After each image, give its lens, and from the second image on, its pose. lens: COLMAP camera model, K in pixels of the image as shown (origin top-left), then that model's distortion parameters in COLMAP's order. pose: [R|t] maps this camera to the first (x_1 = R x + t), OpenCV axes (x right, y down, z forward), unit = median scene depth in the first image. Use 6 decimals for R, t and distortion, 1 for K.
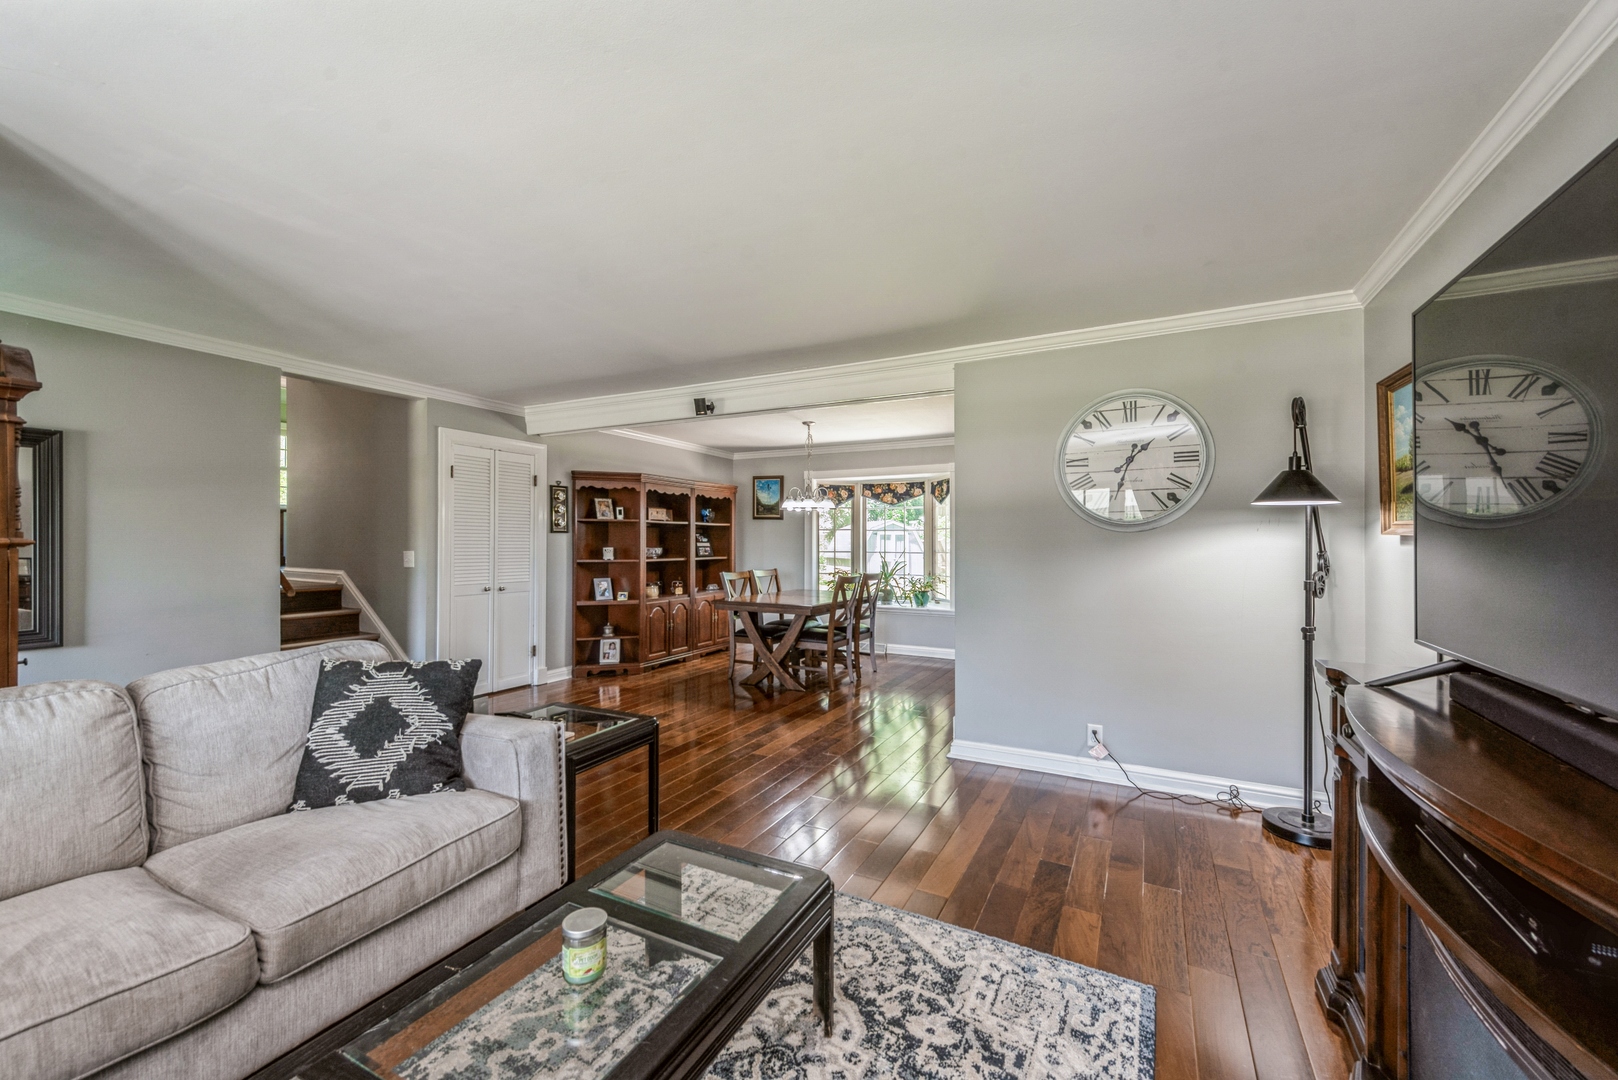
lens RADIAL K [[631.4, 0, 804.7], [0, 631.4, 541.4], [0, 0, 1]] dist [0.010481, 0.000061]
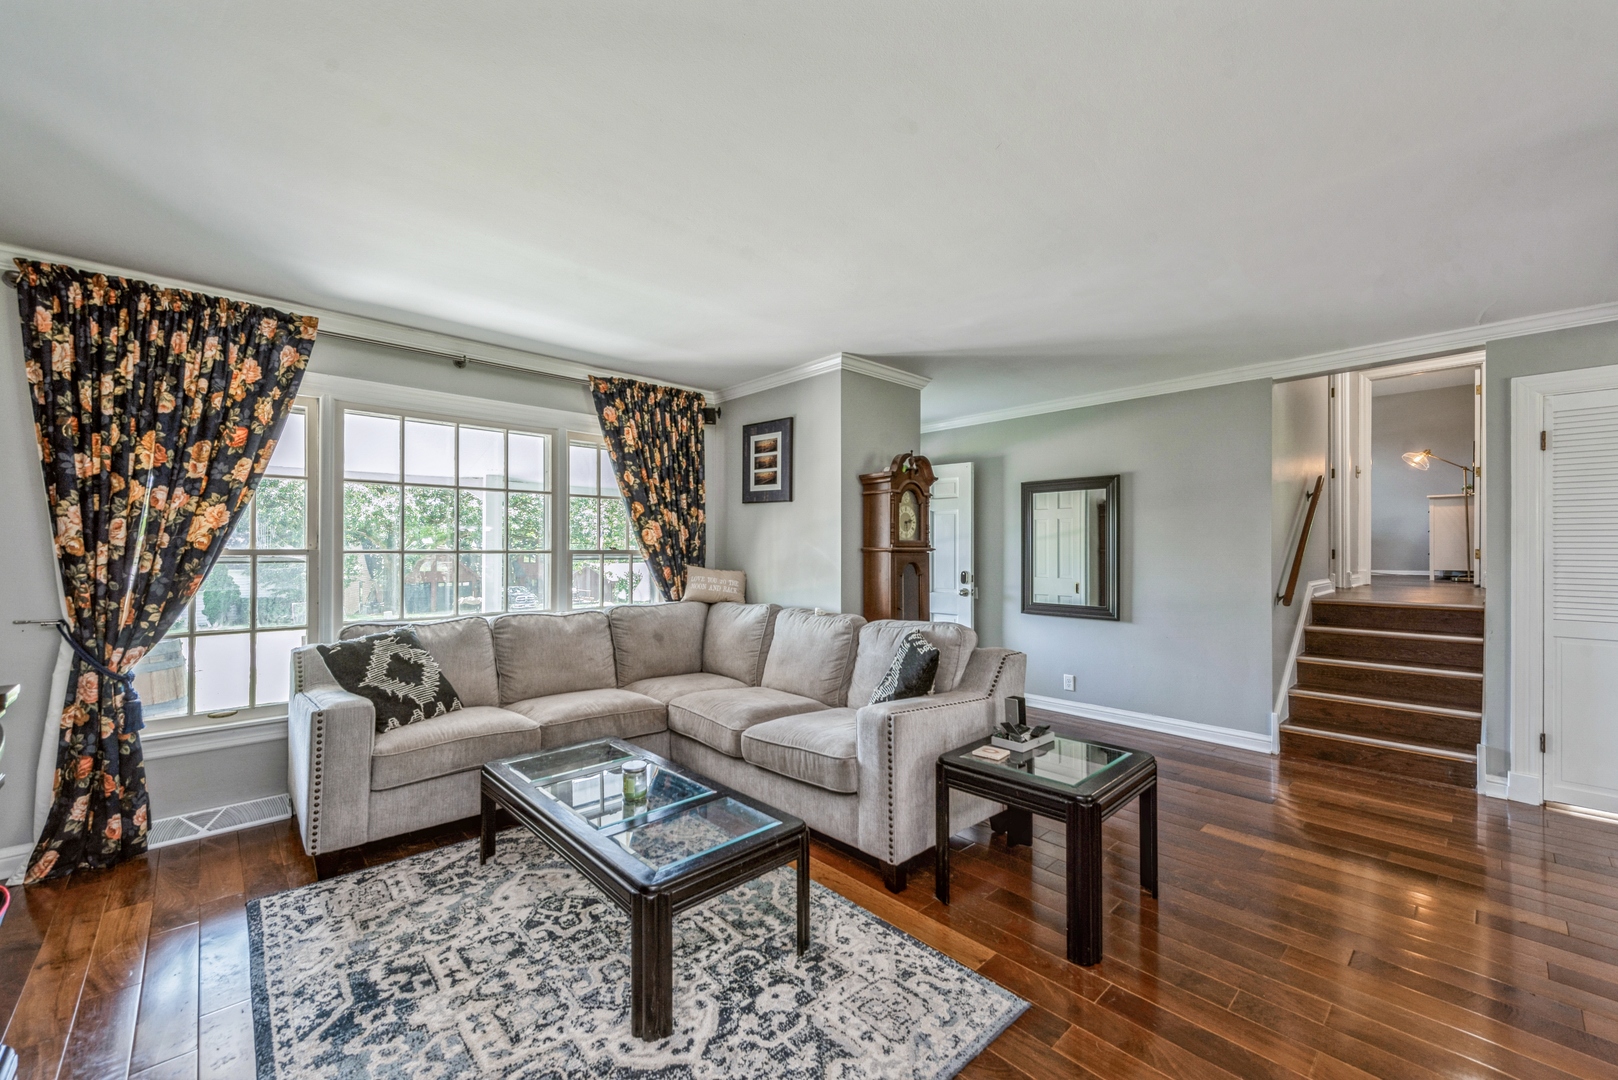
lens RADIAL K [[631.4, 0, 801.6], [0, 631.4, 544.8], [0, 0, 1]] dist [0.010481, 0.000061]
pose [[-0.312512, -0.008201, -0.949878, 0.859148], [-0.000803, 0.999965, -0.008369, 0.002289], [0.949914, -0.001853, -0.312507, 1.457027]]
